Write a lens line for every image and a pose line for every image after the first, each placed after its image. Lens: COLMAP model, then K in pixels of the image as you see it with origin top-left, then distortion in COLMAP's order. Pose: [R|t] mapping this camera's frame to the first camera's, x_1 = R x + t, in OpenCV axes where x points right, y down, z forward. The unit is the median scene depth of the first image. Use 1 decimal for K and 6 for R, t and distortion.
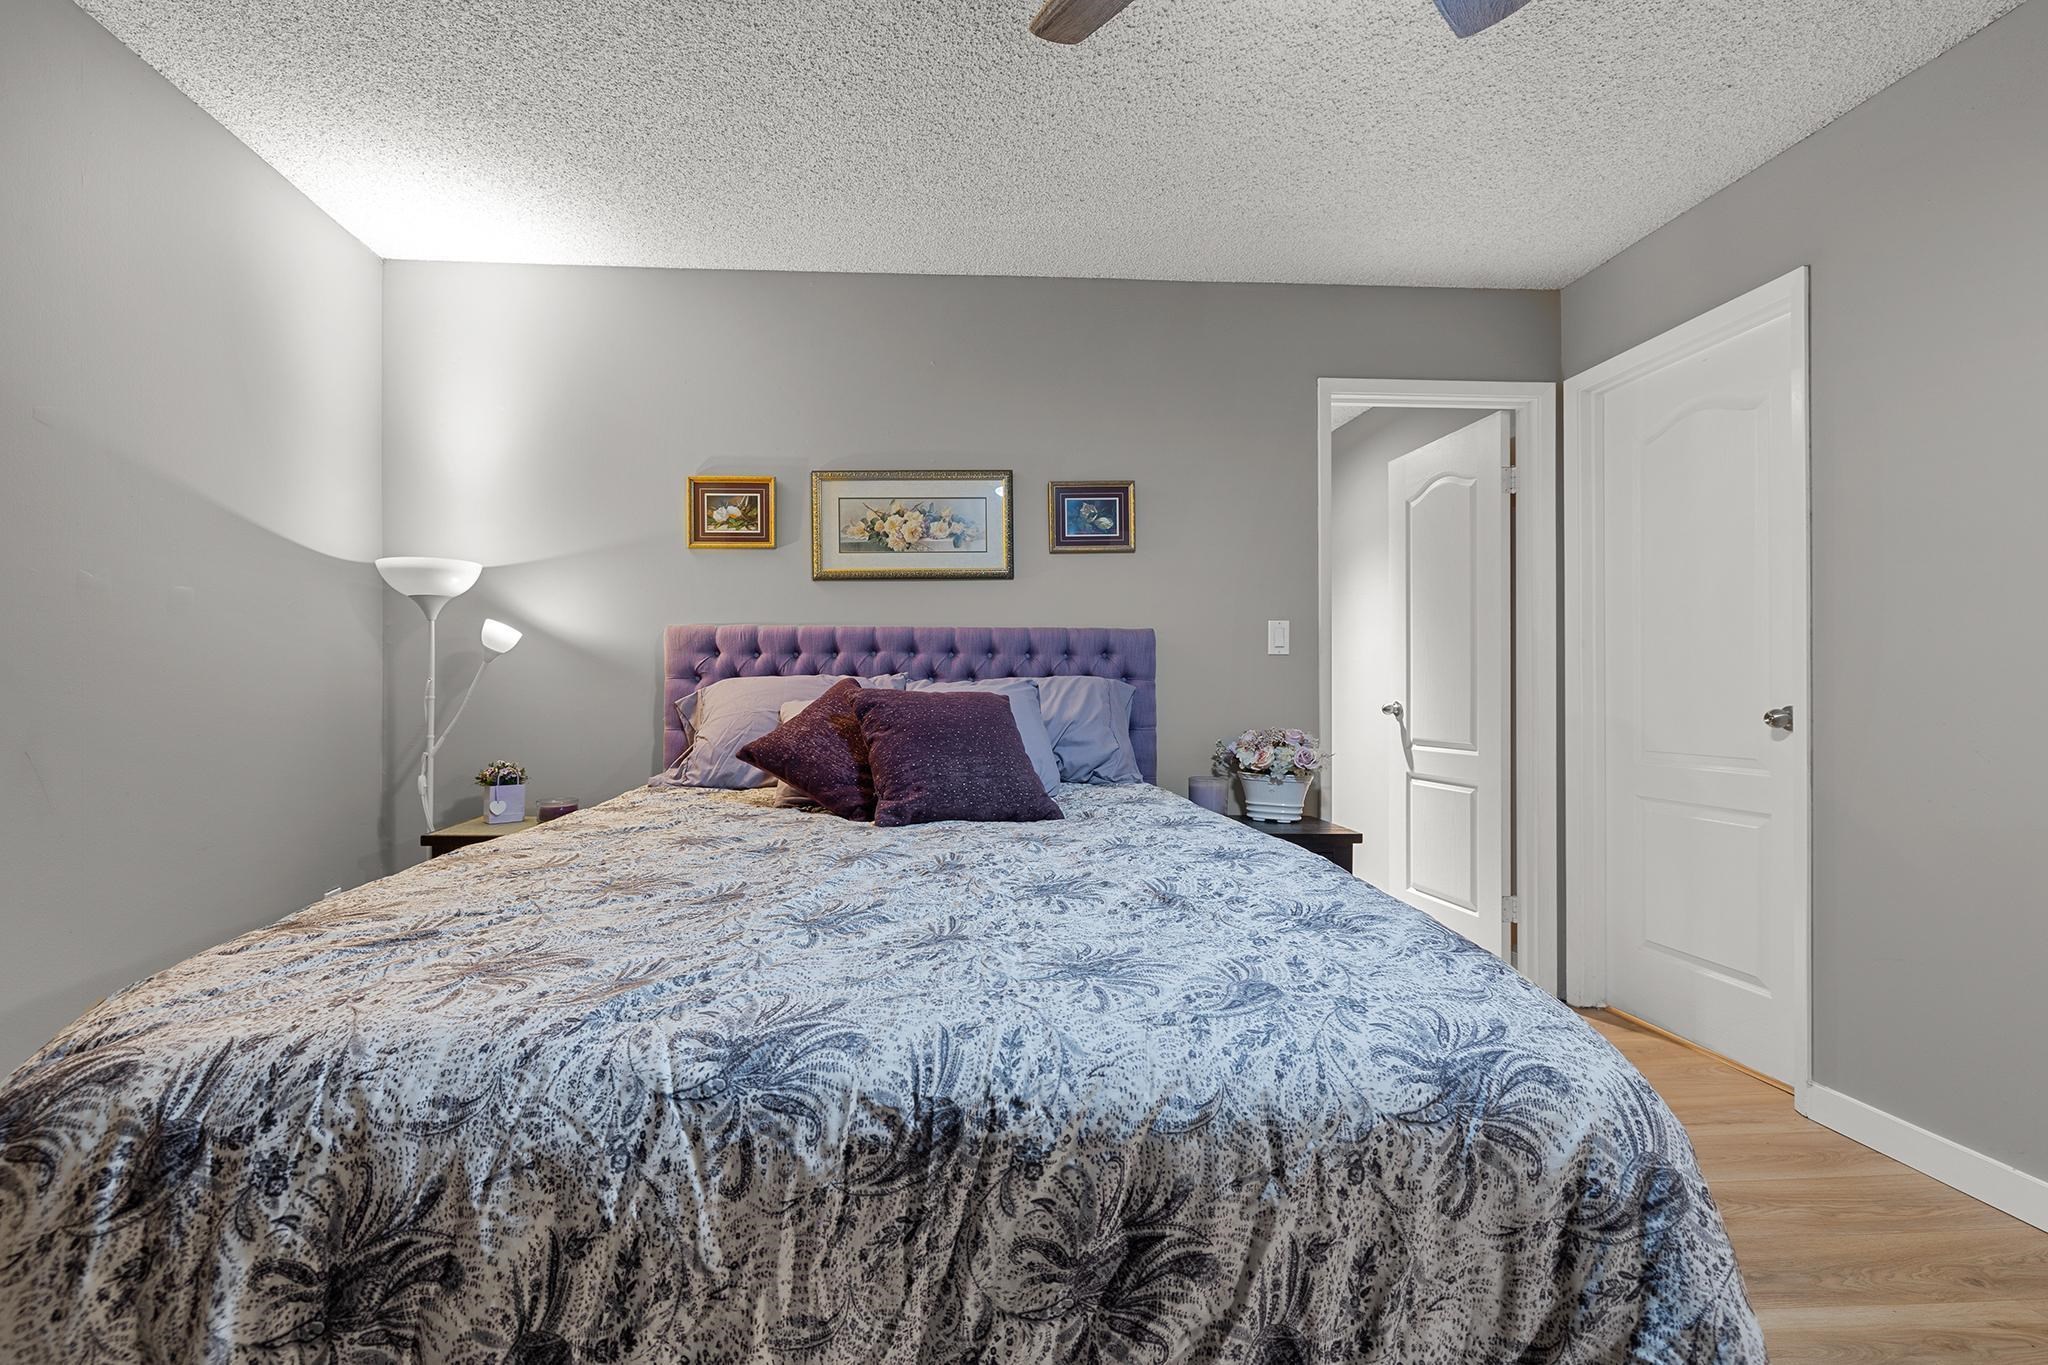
lens RADIAL K [[911.3, 0, 1024.0], [0, 911.3, 682.5], [0, 0, 1]] dist [0.000006, -0.000017]
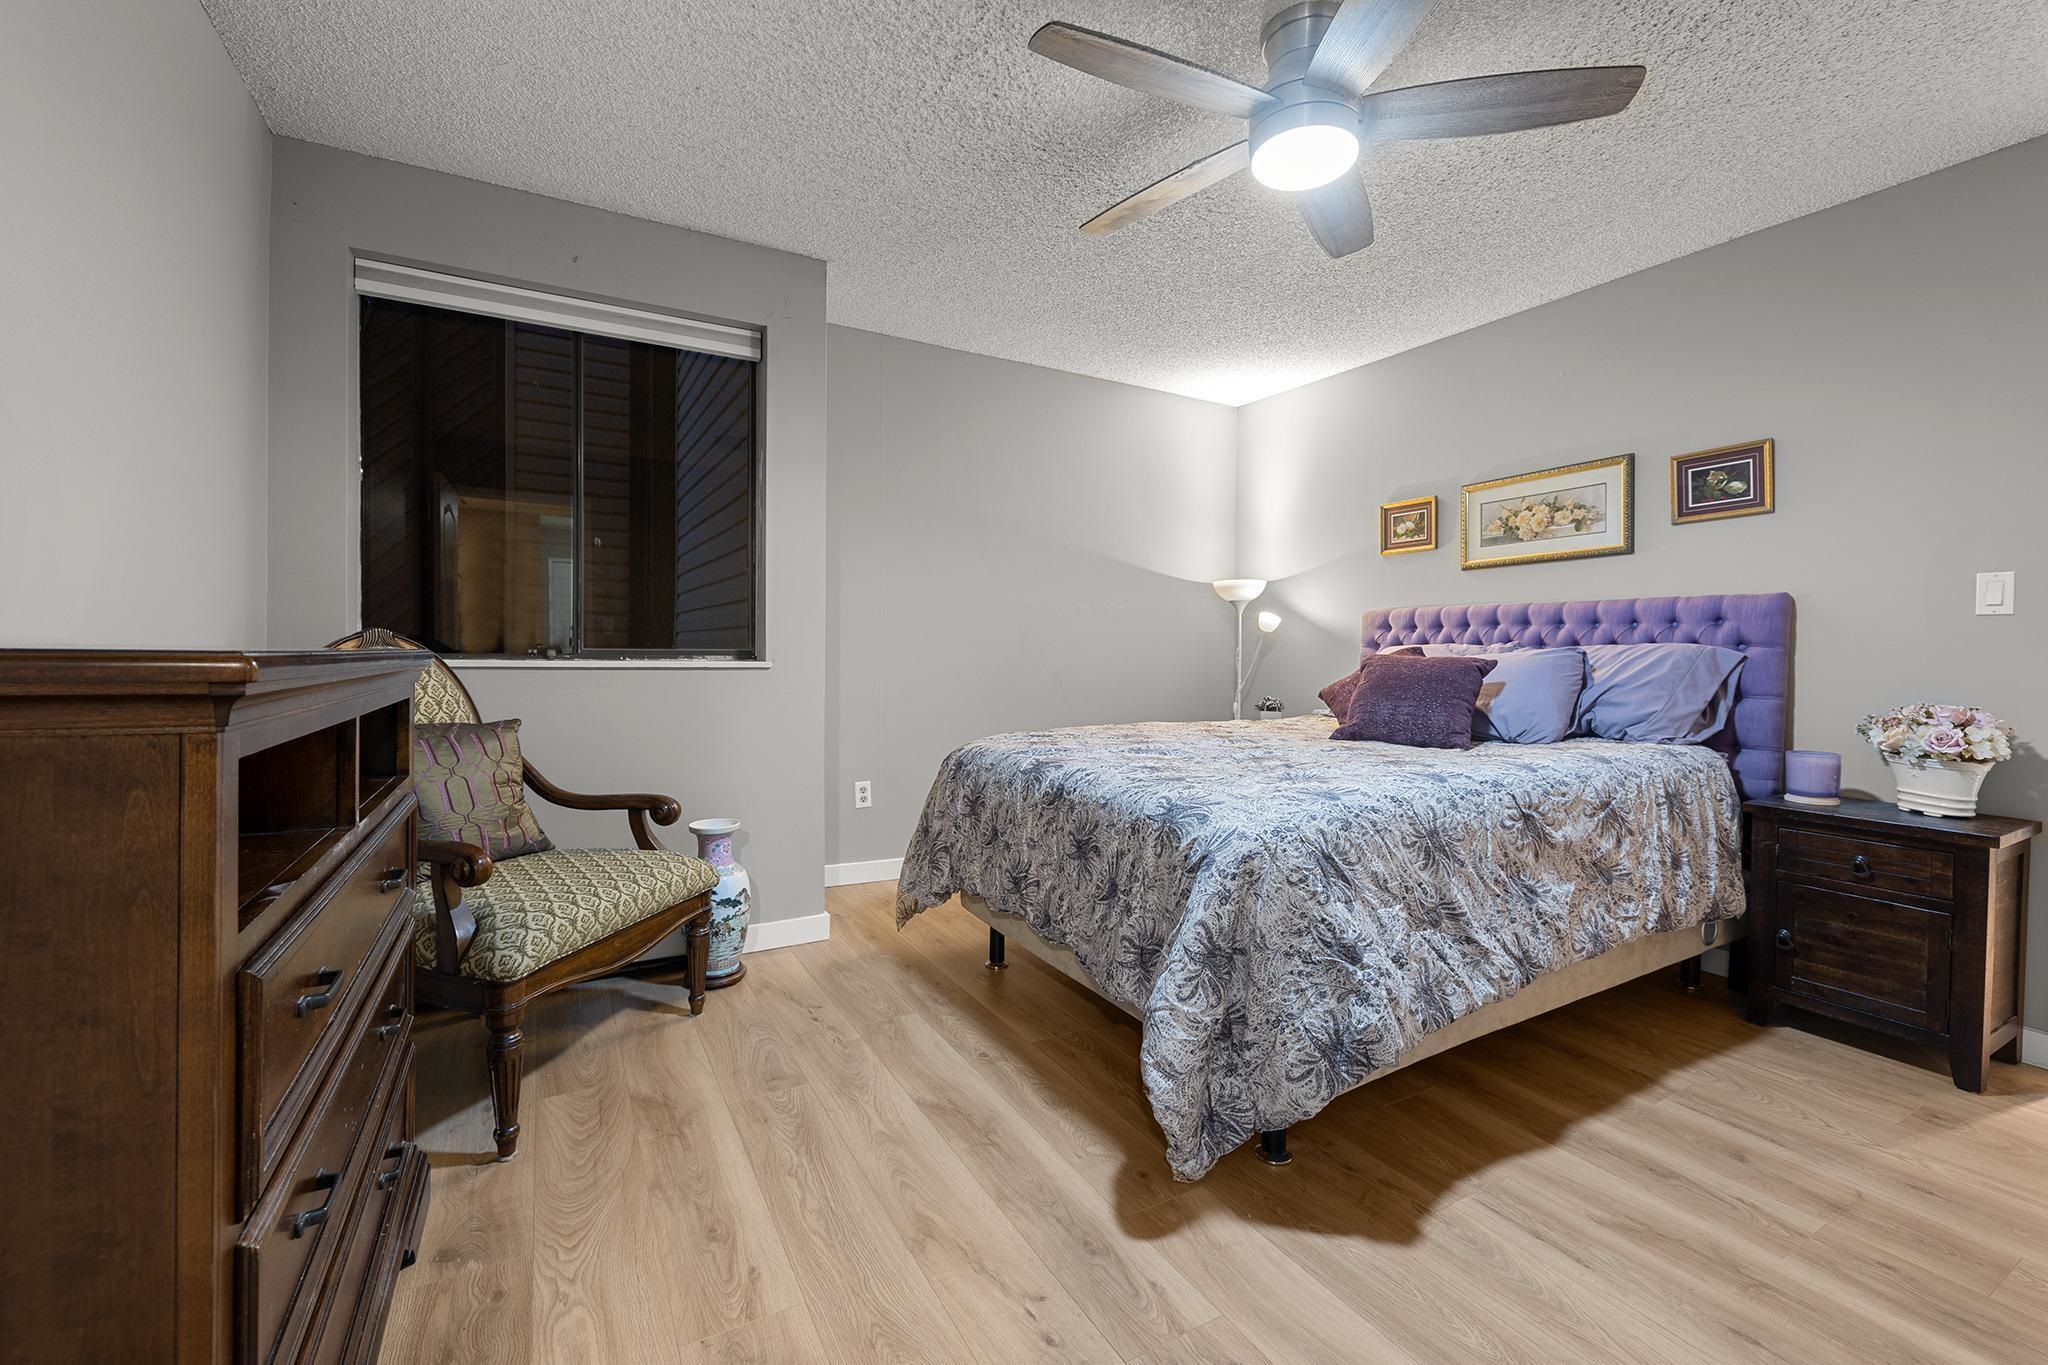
lens RADIAL K [[887.9, 0, 1032.2], [0, 887.9, 646.4], [0, 0, 1]] dist [0.000520, 0.000048]
pose [[0.447922, -0.003134, -0.894067, 0.625367], [0.000461, 0.999995, -0.003274, -0.000906], [0.894072, 0.001054, 0.447921, -0.109080]]
